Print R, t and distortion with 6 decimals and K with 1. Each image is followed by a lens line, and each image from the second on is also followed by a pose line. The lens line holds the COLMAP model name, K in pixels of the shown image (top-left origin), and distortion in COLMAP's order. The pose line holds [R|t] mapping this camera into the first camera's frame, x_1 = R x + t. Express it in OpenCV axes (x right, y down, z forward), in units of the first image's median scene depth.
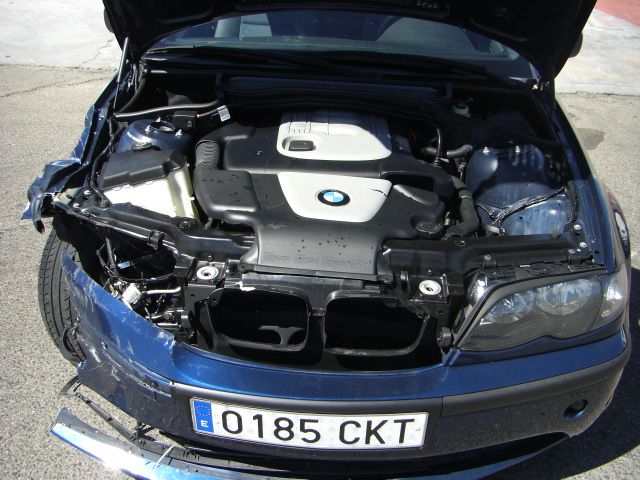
lens RADIAL K [[721.8, 0, 317.0], [0, 721.8, 240.1], [0, 0, 1]] dist [-0.198075, 0.149188]
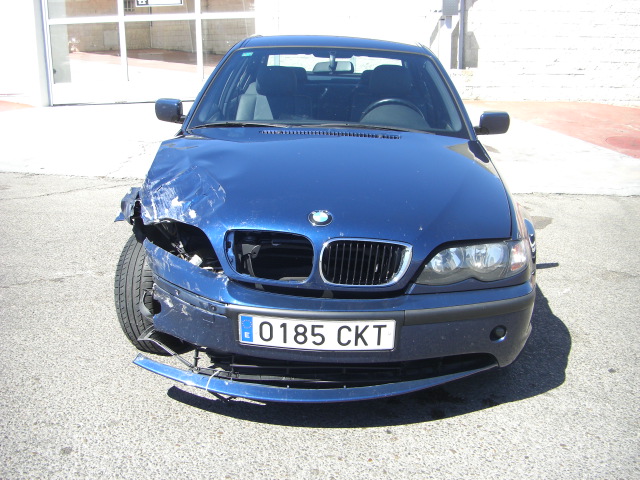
lens RADIAL K [[721.8, 0, 317.0], [0, 721.8, 240.1], [0, 0, 1]] dist [-0.198075, 0.149188]
pose [[0.999791, -0.011184, 0.017102, -0.034934], [0.014379, 0.979698, -0.199964, 0.367826], [-0.014518, 0.200168, 0.979654, -0.525332]]
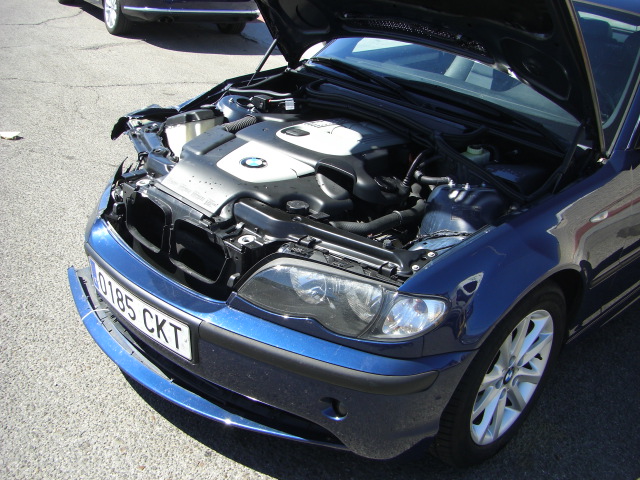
lens RADIAL K [[721.8, 0, 317.0], [0, 721.8, 240.1], [0, 0, 1]] dist [-0.198075, 0.149188]
pose [[0.752317, 0.304243, -0.584342, 0.953189], [-0.364788, 0.930969, 0.015067, 0.006785], [0.548588, 0.201825, 0.811368, 0.099420]]
